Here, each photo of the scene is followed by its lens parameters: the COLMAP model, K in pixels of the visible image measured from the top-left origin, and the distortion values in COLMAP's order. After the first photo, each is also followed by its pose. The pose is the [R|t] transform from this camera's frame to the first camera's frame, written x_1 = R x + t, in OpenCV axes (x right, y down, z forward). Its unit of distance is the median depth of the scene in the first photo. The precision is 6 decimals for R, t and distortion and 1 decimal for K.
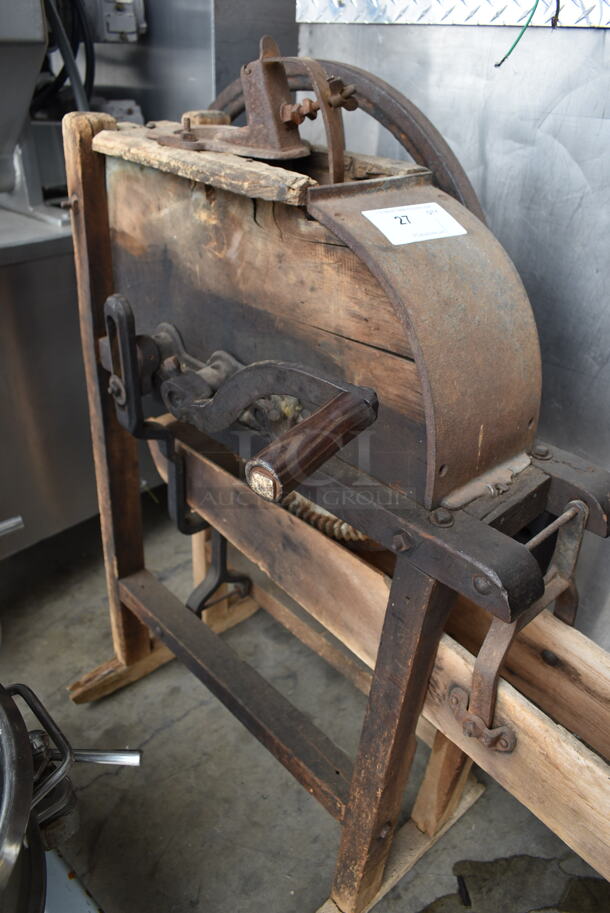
lens RADIAL K [[694.4, 0, 302.9], [0, 694.4, 457.5], [0, 0, 1]] dist [-0.021095, 0.004452]
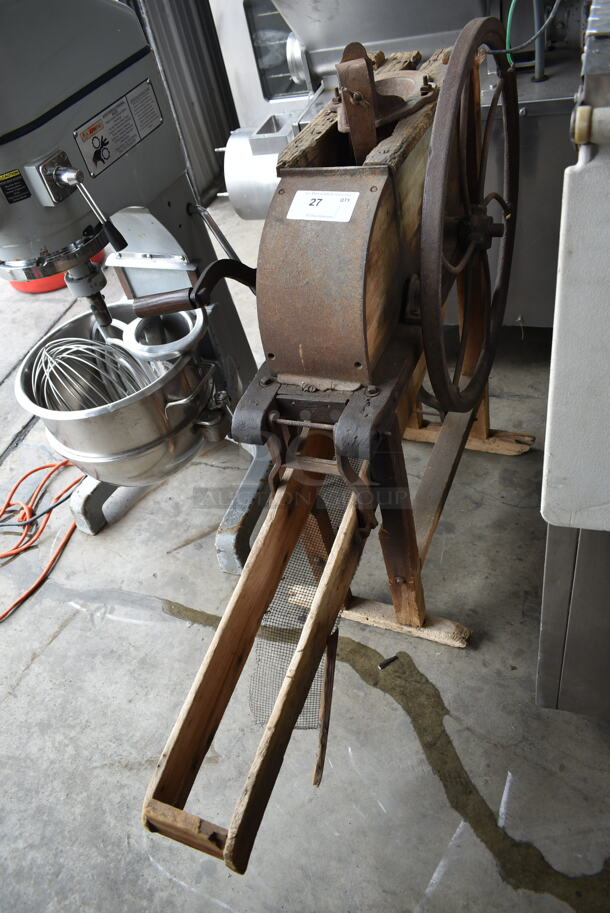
lens RADIAL K [[694.4, 0, 302.9], [0, 694.4, 457.5], [0, 0, 1]] dist [-0.021095, 0.004452]
pose [[0.395190, 0.558875, -0.729030, 1.300770], [-0.272968, 0.829228, 0.487718, -0.507315], [0.877105, 0.006261, 0.480258, 0.193658]]
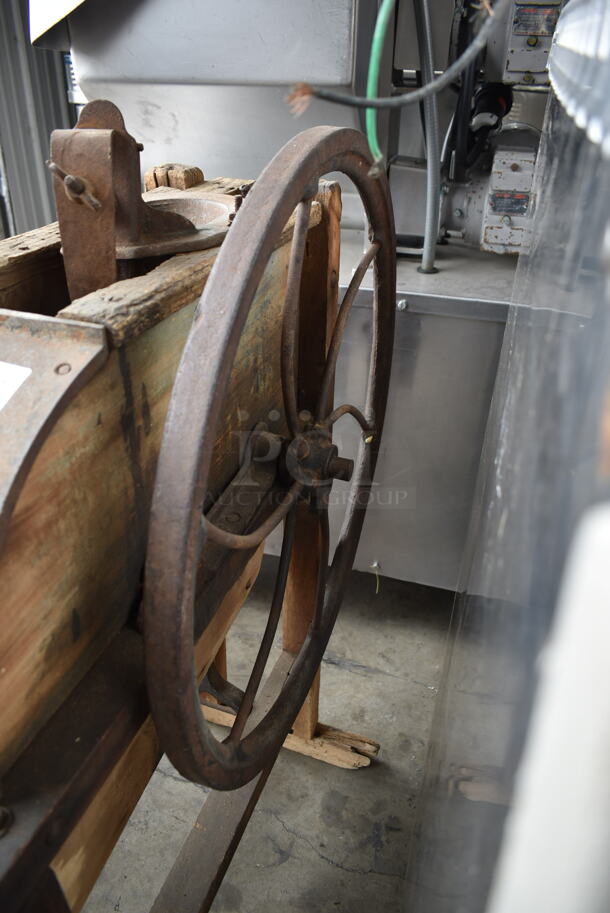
lens RADIAL K [[694.4, 0, 302.9], [0, 694.4, 457.5], [0, 0, 1]] dist [-0.021095, 0.004452]
pose [[0.464205, 0.444755, -0.765968, 0.726297], [-0.460189, 0.860011, 0.220469, -0.485764], [0.756796, 0.250147, 0.603893, 0.723925]]
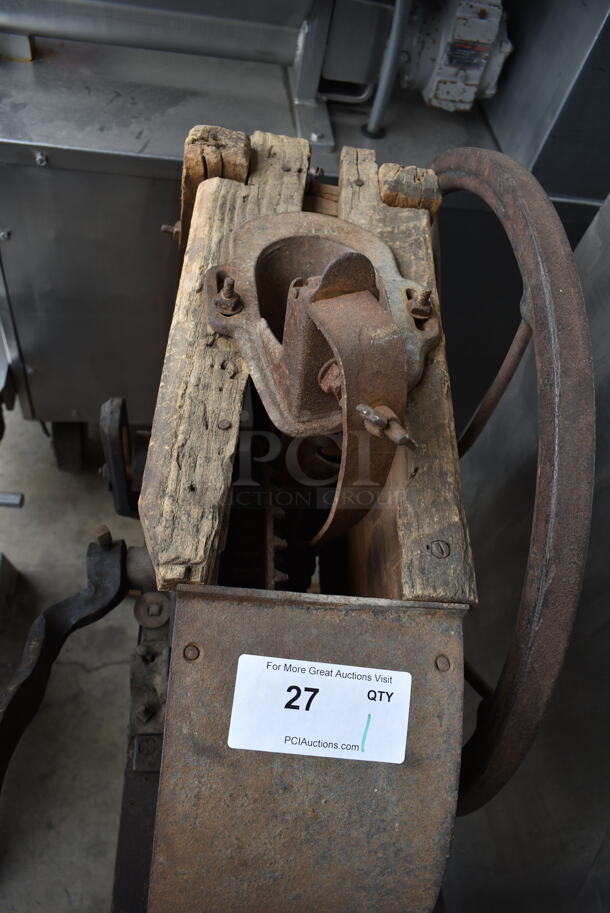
lens RADIAL K [[694.4, 0, 302.9], [0, 694.4, 457.5], [0, 0, 1]] dist [-0.021095, 0.004452]
pose [[0.741953, 0.600280, -0.298614, 0.165161], [-0.469390, 0.783106, 0.407944, -0.621146], [0.478727, -0.162509, 0.862793, 0.421492]]
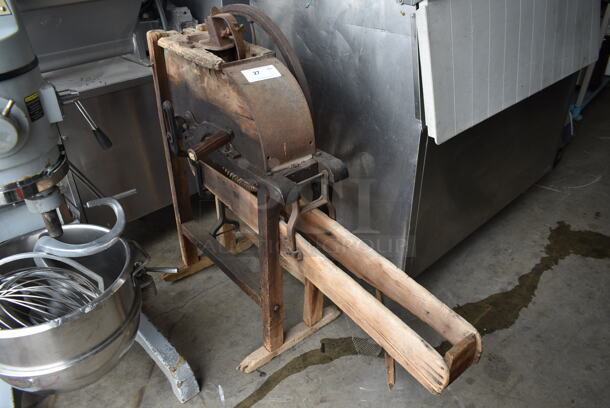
lens RADIAL K [[464.0, 0, 305.9], [0, 464.0, 205.8], [0, 0, 1]] dist [-0.021095, 0.004452]
pose [[0.997201, -0.016786, -0.072857, 0.397981], [0.018119, 0.999680, 0.017670, 0.150484], [0.072537, -0.018940, 0.997186, -0.763715]]
